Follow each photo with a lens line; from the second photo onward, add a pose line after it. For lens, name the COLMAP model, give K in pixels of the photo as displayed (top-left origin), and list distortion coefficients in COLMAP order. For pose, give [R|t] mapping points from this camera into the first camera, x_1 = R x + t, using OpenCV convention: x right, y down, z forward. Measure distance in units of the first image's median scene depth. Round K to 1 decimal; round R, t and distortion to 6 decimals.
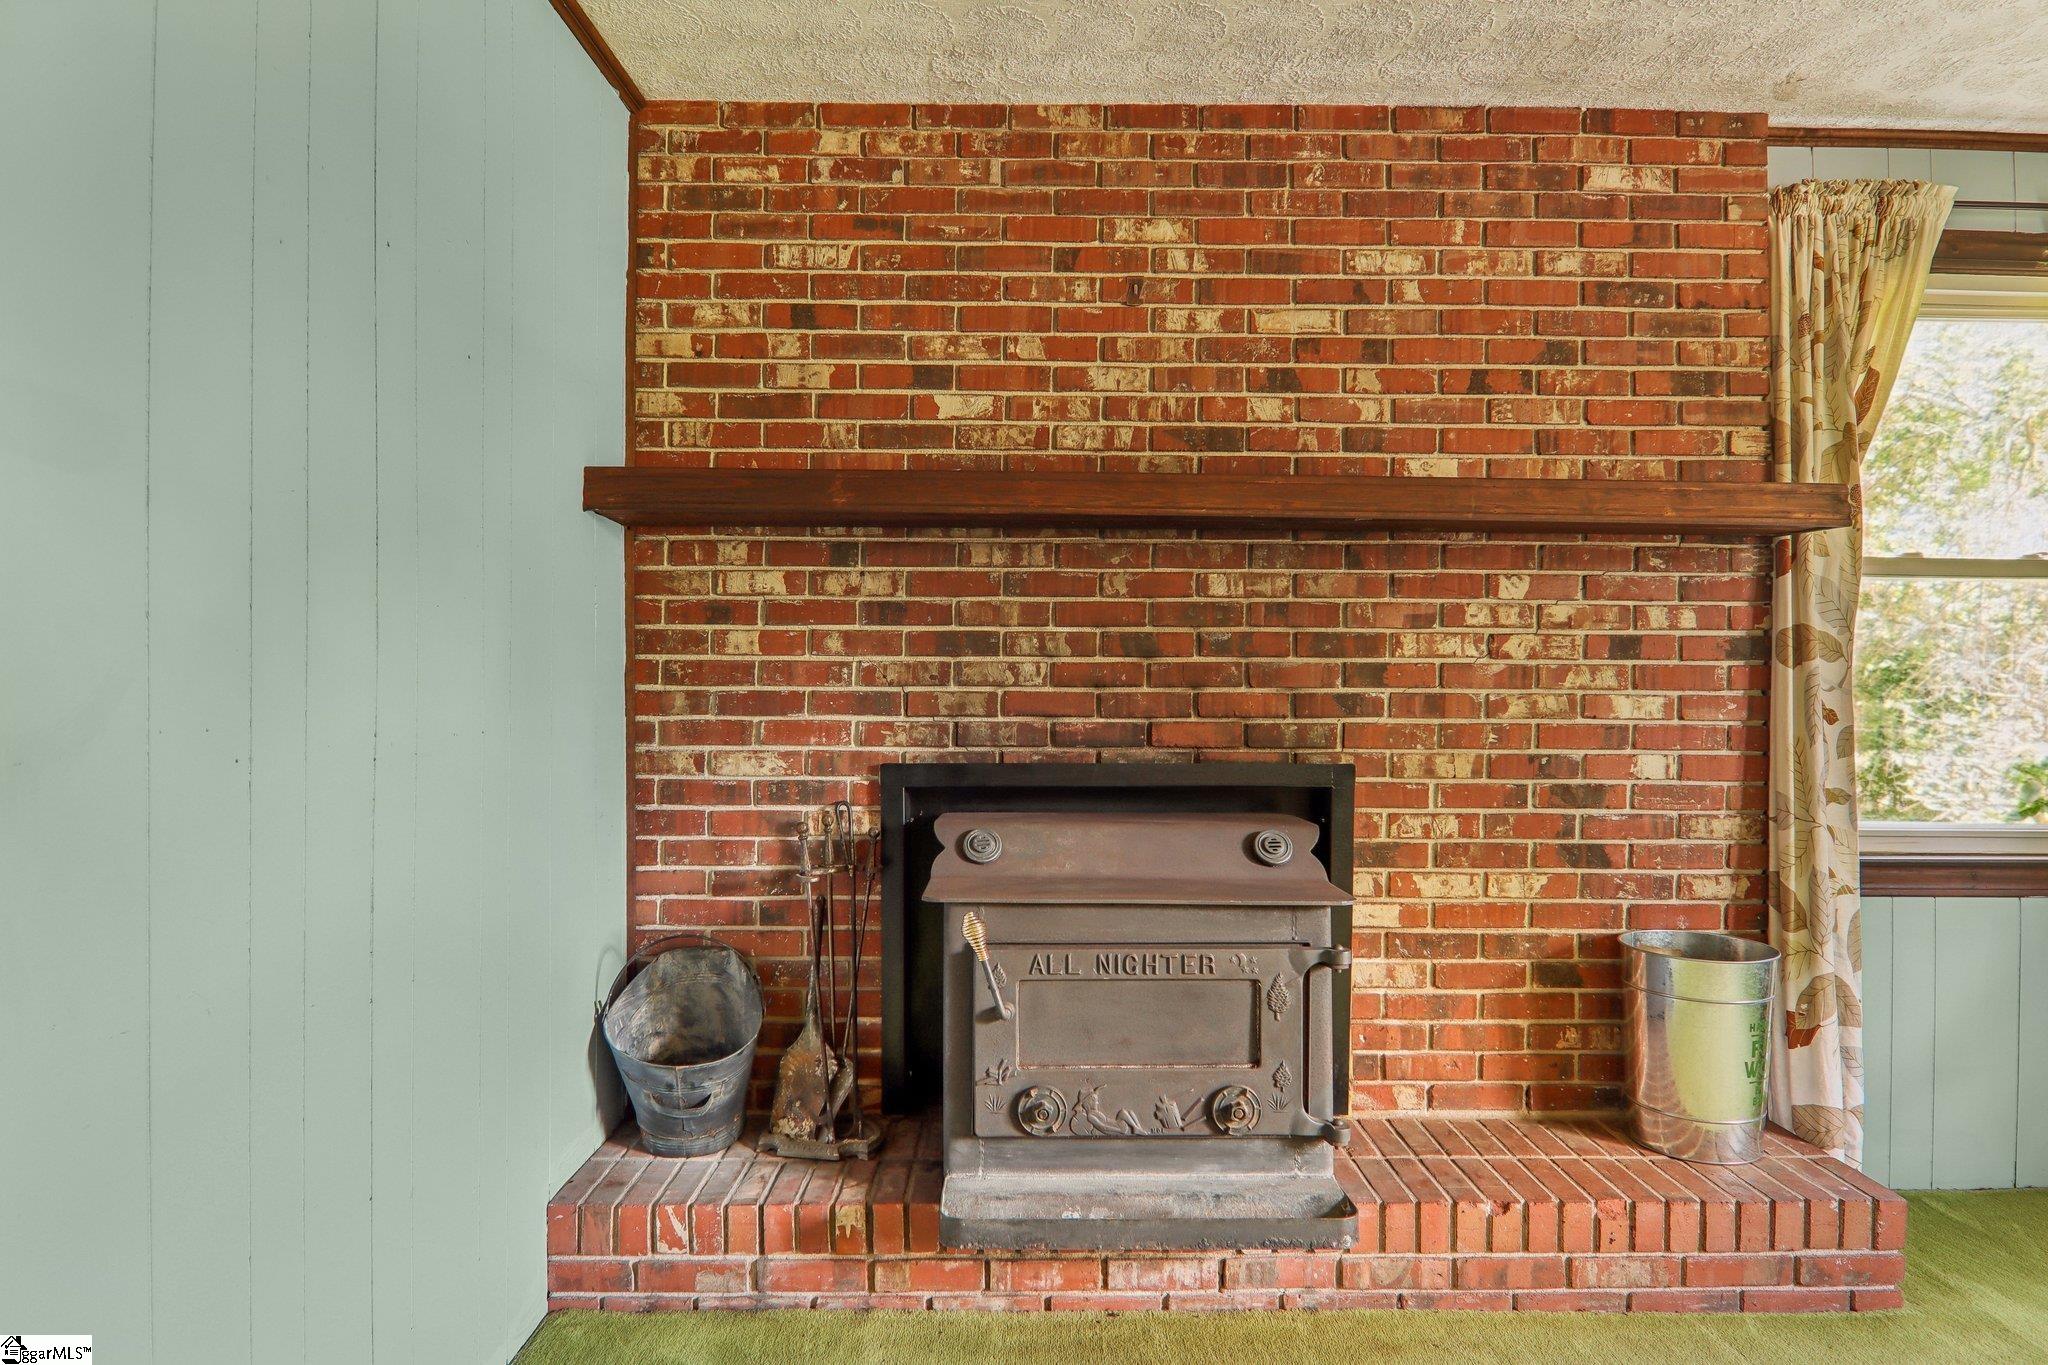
lens RADIAL K [[1166.8, 0, 1023.8], [0, 1166.8, 719.1], [0, 0, 1]] dist [0.014281, -0.034055]
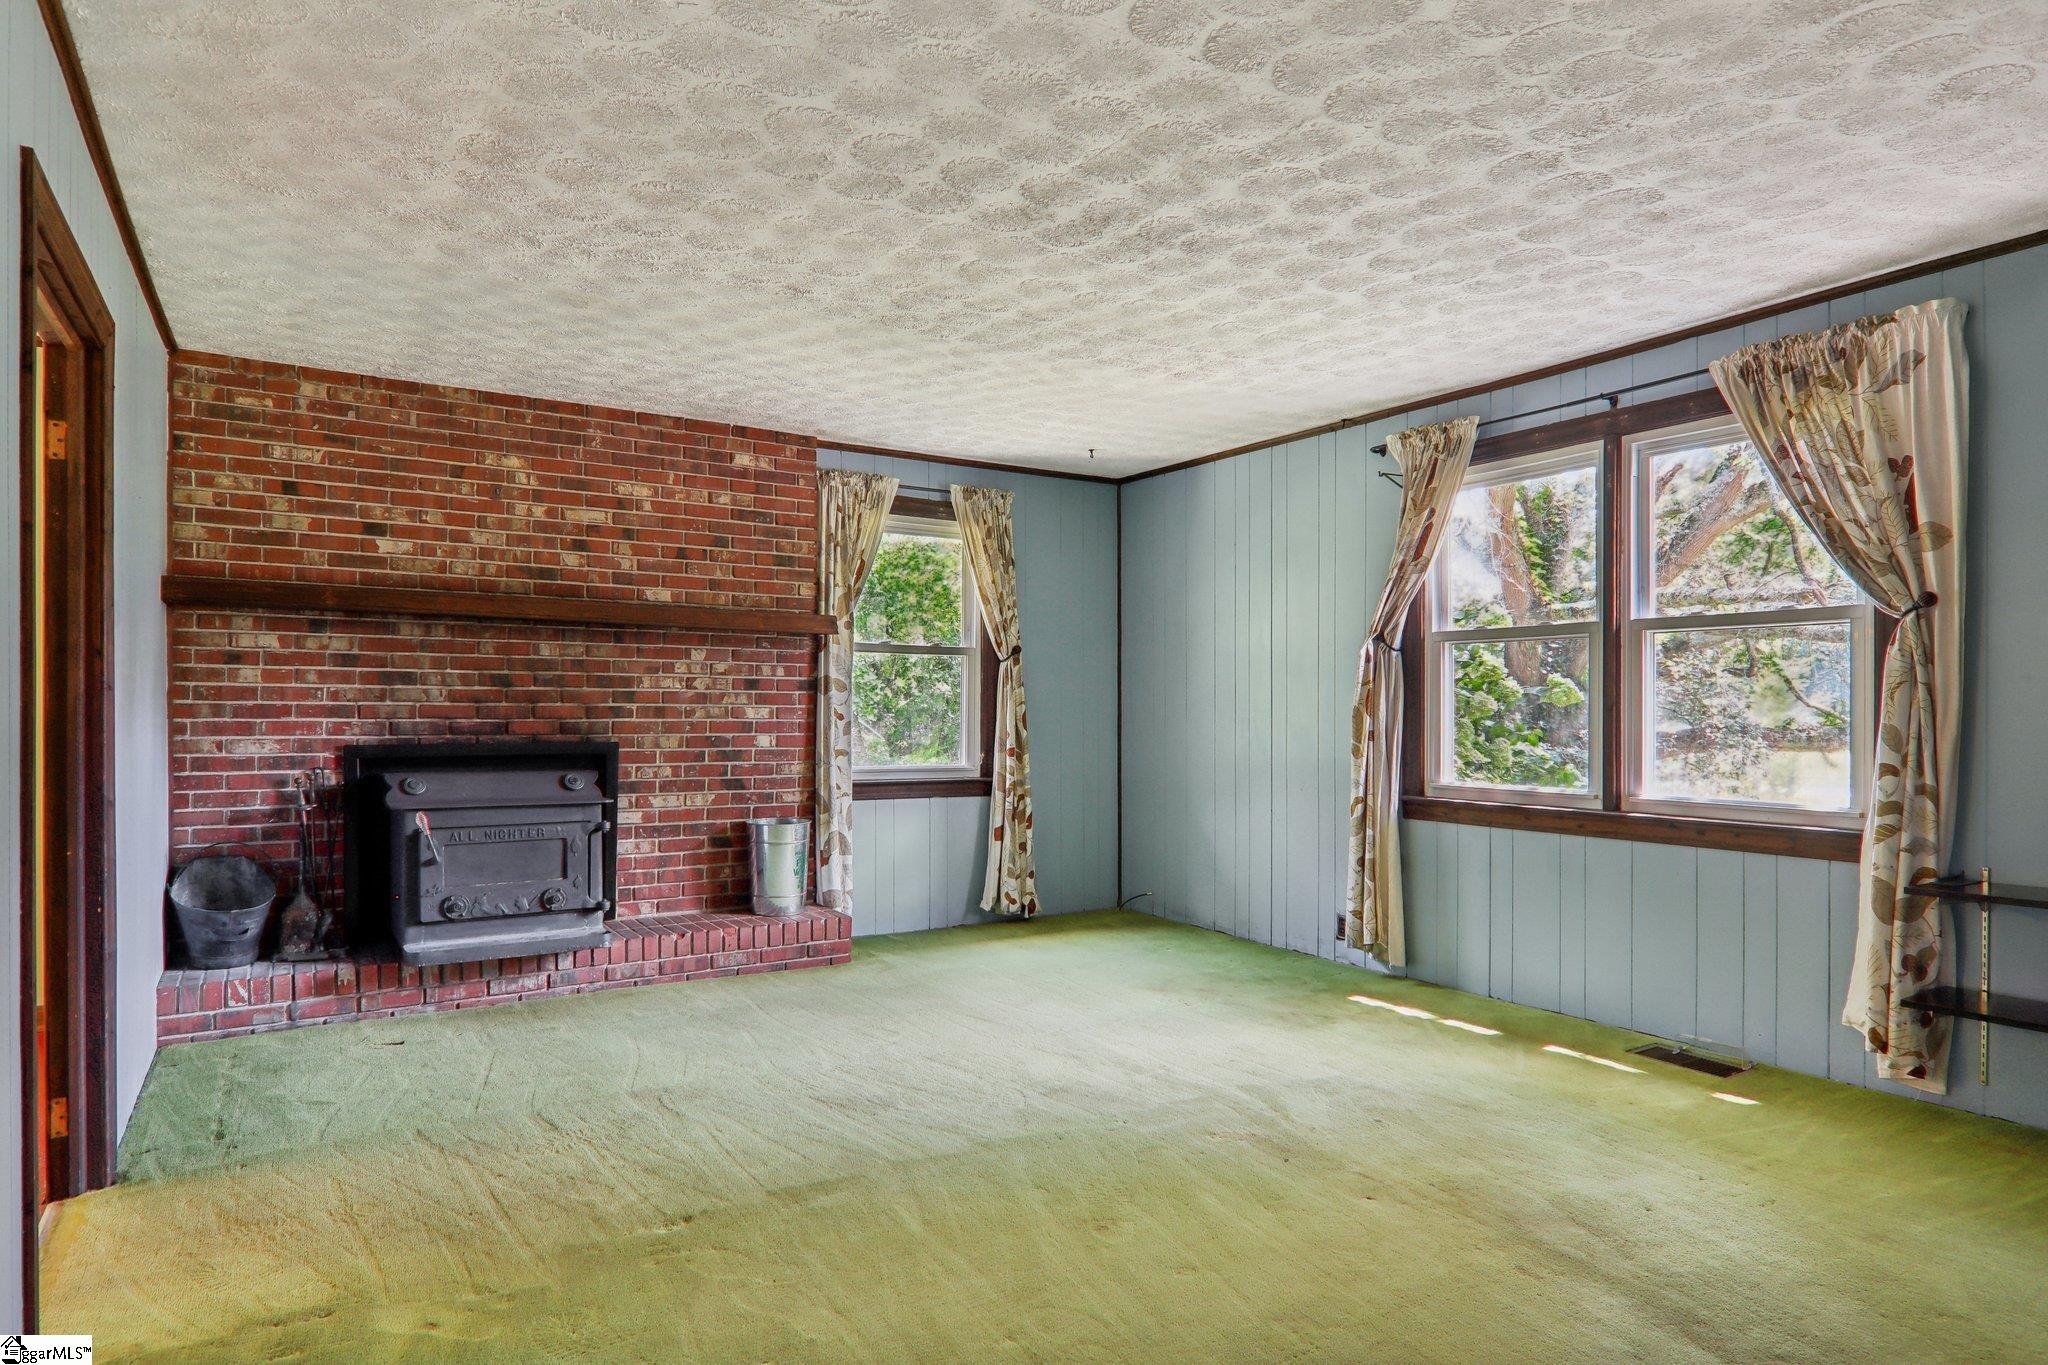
lens RADIAL K [[1166.8, 0, 1023.8], [0, 1166.8, 719.1], [0, 0, 1]] dist [0.014281, -0.034055]
pose [[0.849432, -0.003776, 0.527685, -0.179109], [0.004460, 0.999990, -0.000024, 0.002897], [-0.527679, 0.002374, 0.849440, -1.046424]]
